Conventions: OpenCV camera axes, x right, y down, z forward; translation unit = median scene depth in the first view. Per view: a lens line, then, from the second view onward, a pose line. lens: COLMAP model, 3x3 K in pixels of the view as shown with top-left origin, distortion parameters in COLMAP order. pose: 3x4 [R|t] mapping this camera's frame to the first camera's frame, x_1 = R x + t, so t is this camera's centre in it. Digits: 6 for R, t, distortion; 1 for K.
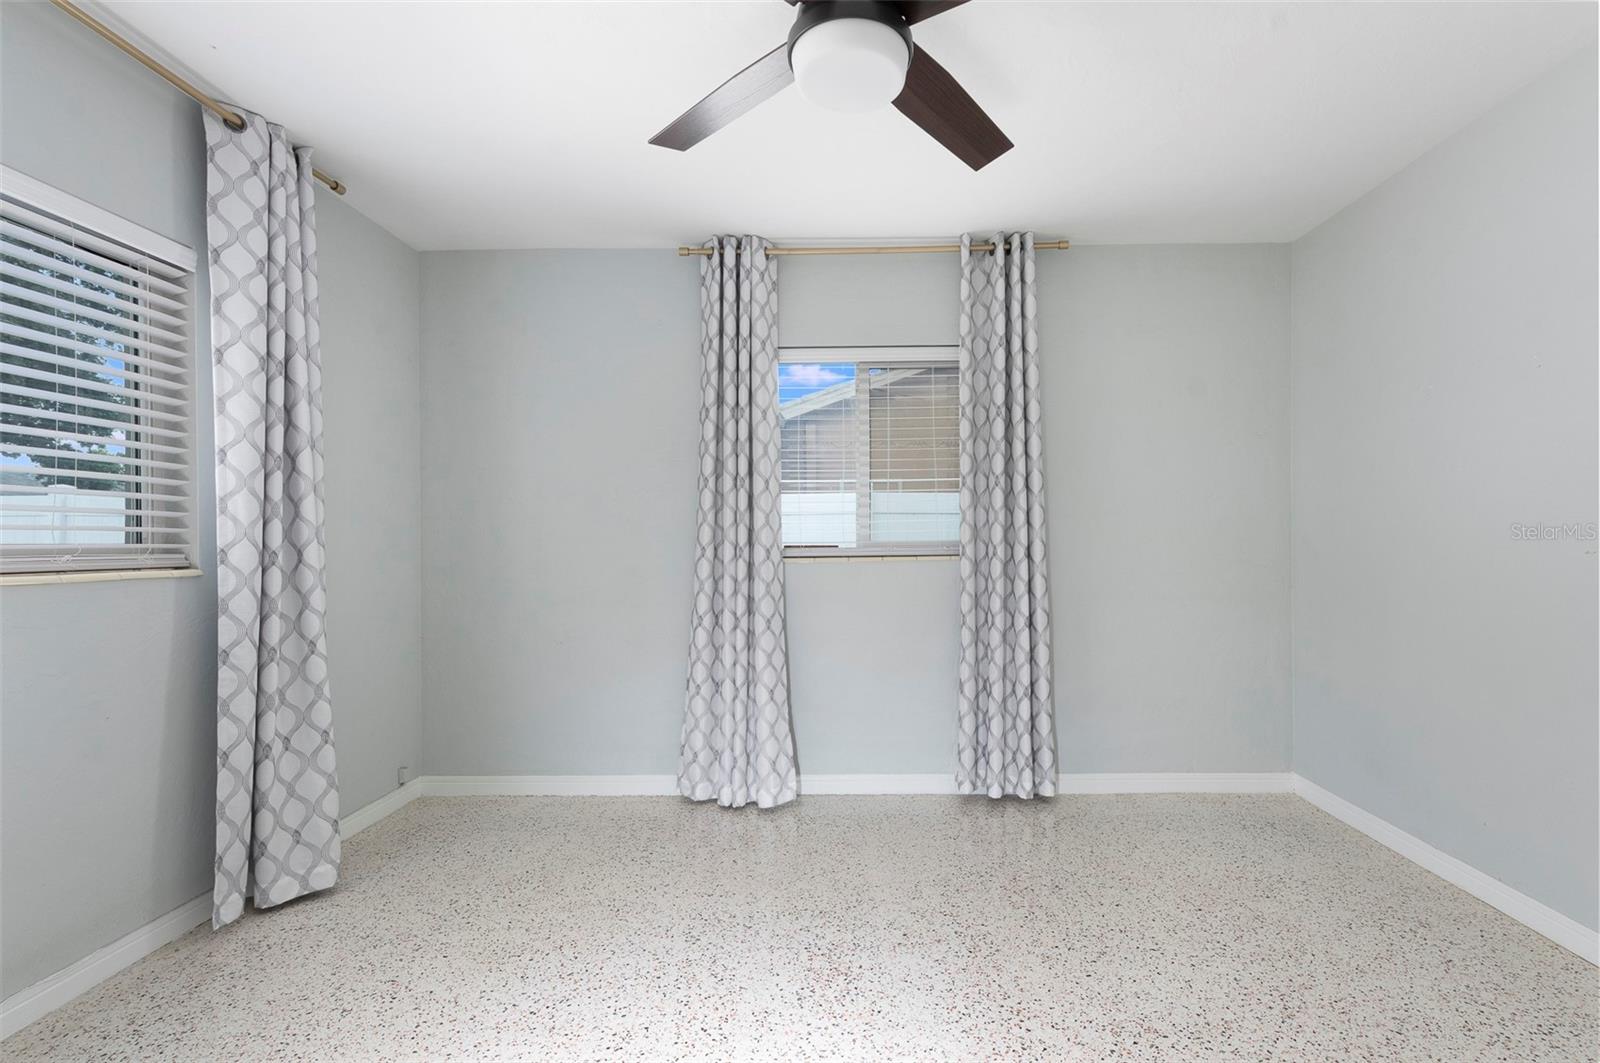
lens RADIAL K [[741.5, 0, 901.1], [0, 741.5, 542.5], [0, 0, 1]] dist [-0.001189, 0.000958]
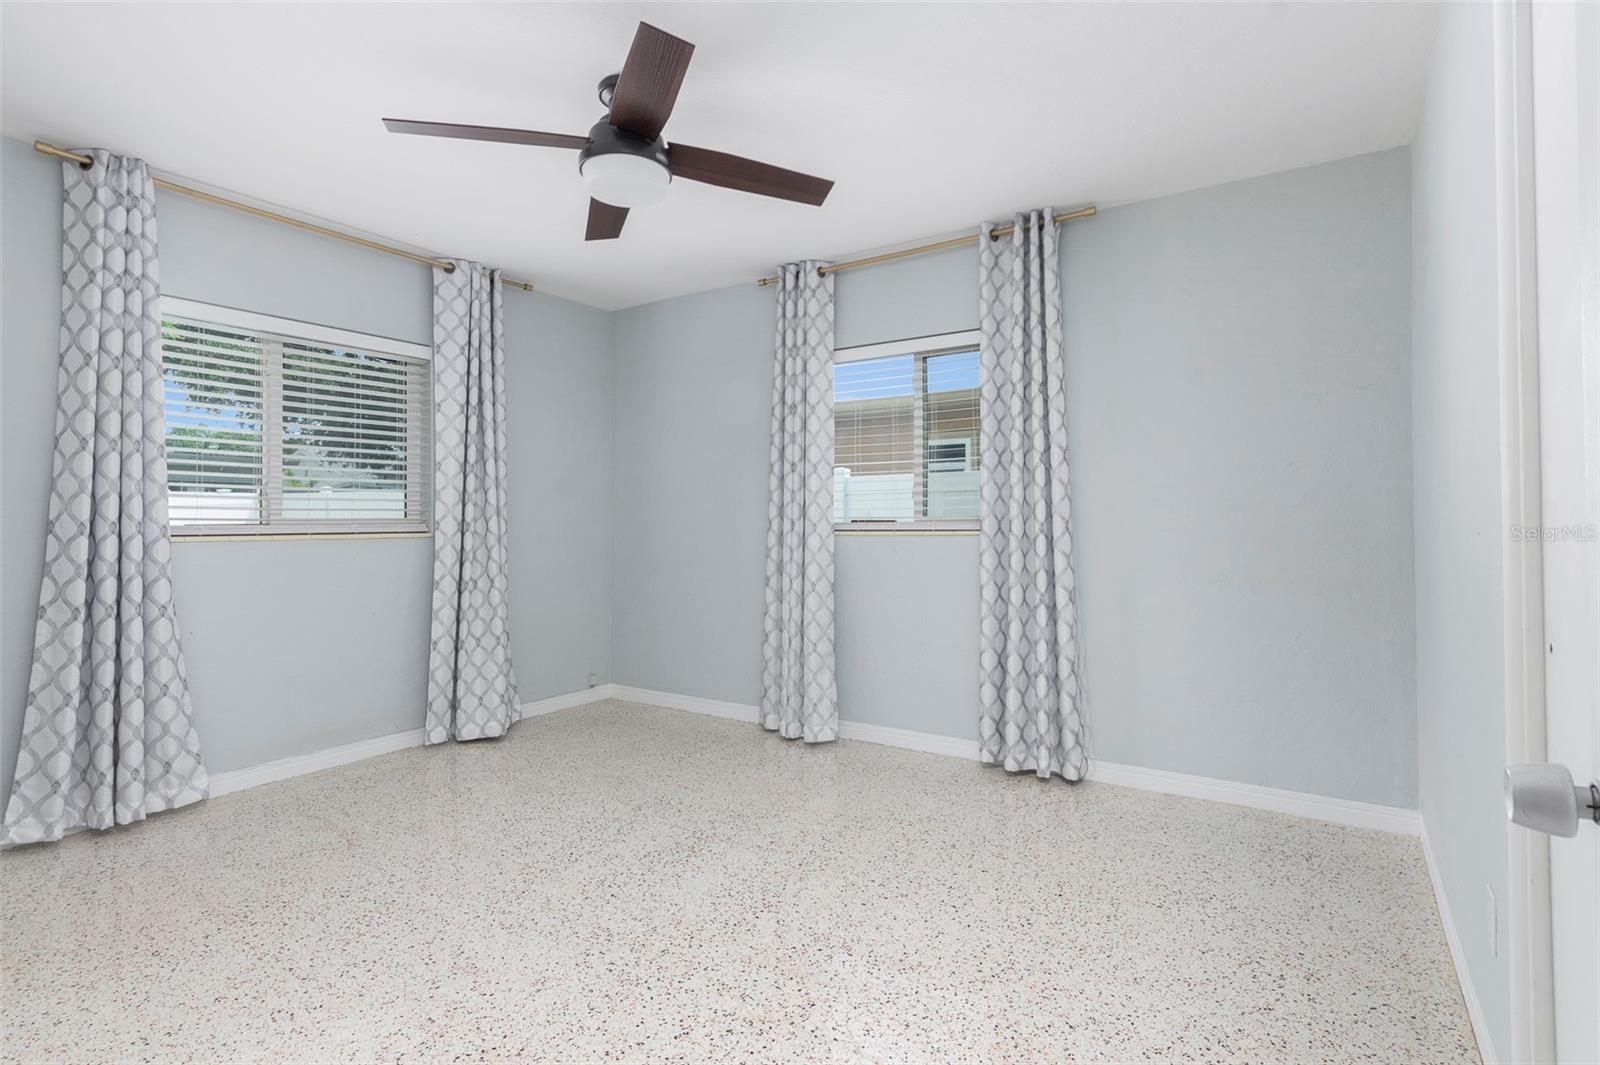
lens RADIAL K [[761.0, 0, 862.9], [0, 761.0, 504.2], [0, 0, 1]] dist [0.000888, 0.000352]
pose [[0.860377, -0.007723, -0.509600, 0.733860], [-0.000482, 0.999872, -0.015967, -0.002883], [0.509658, 0.013983, 0.860263, -0.001258]]
